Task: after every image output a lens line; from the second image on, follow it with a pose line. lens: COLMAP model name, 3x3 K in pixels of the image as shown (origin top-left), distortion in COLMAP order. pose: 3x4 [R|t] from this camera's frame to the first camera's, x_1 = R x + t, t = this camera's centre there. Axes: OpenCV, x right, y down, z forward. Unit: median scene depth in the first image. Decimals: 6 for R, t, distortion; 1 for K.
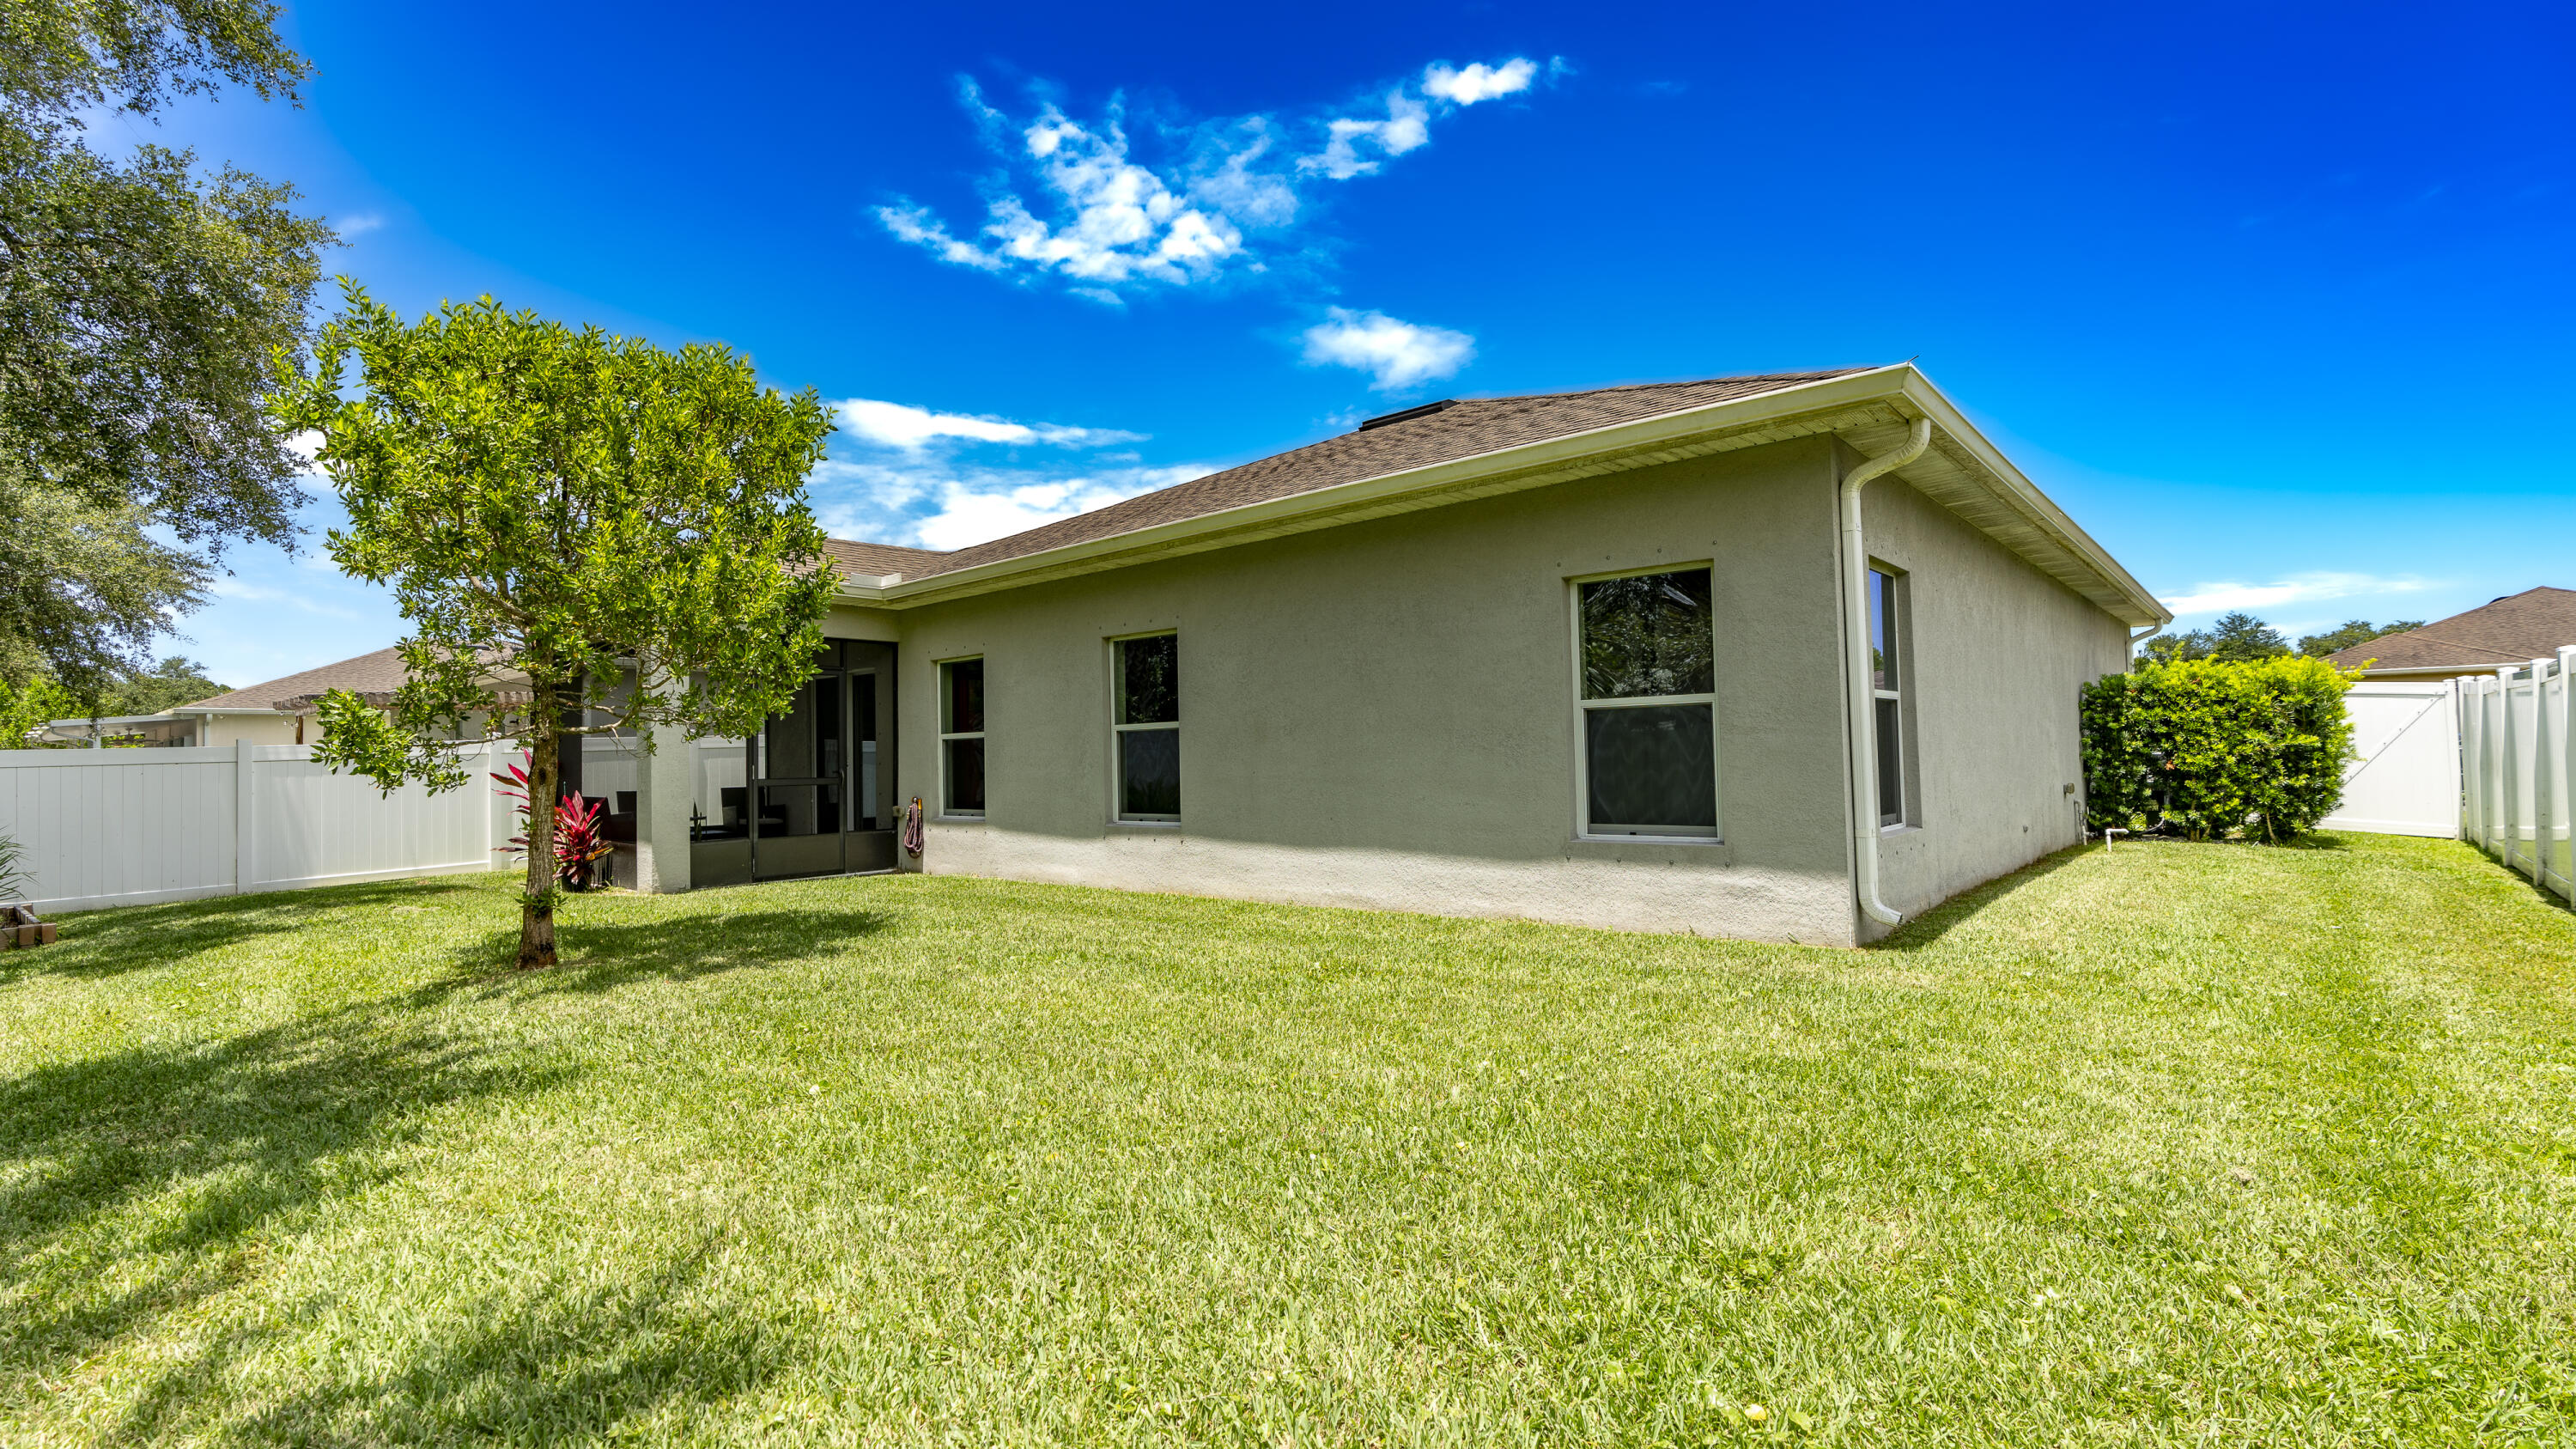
lens RADIAL K [[1163.4, 0, 1276.4], [0, 1163.4, 721.7], [0, 0, 1]] dist [-0.008604, 0.003752]
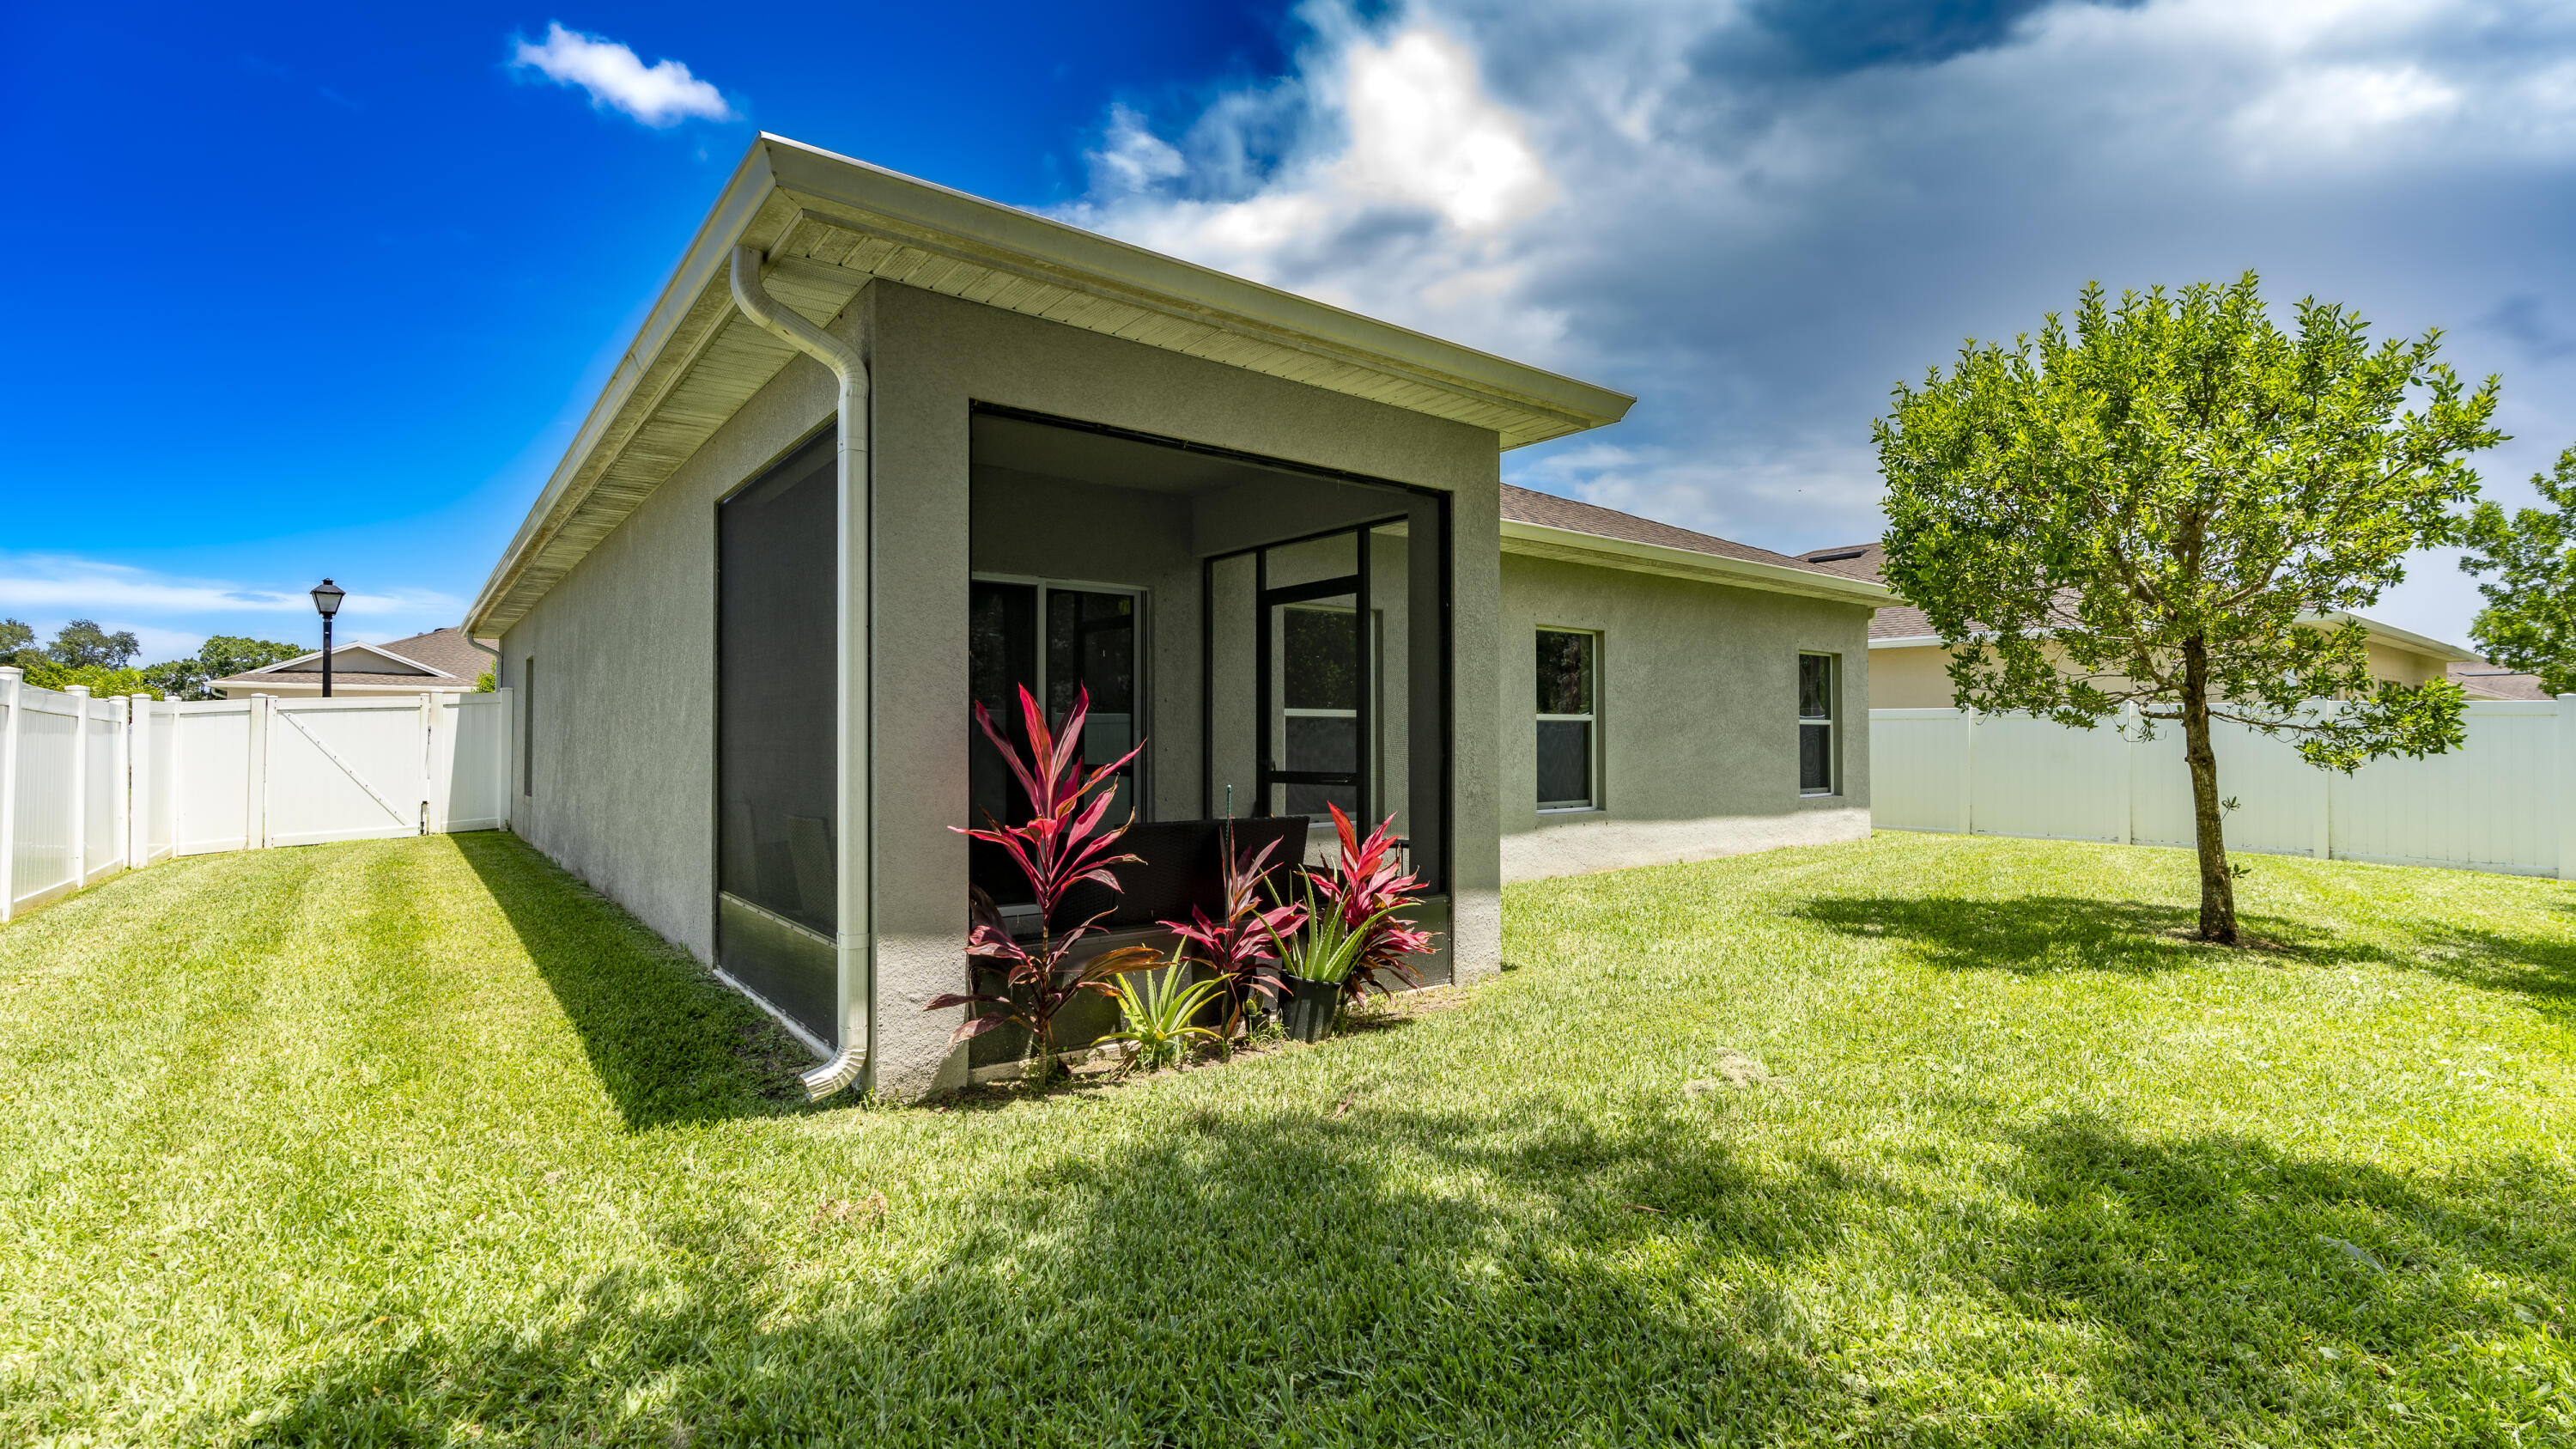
lens RADIAL K [[1163.4, 0, 1276.4], [0, 1163.4, 721.7], [0, 0, 1]] dist [-0.008604, 0.003752]
pose [[0.200202, 0.037200, 0.979048, -1.157588], [-0.031585, 0.999005, -0.031499, 0.046559], [-0.979245, -0.024617, 0.201178, 1.033190]]
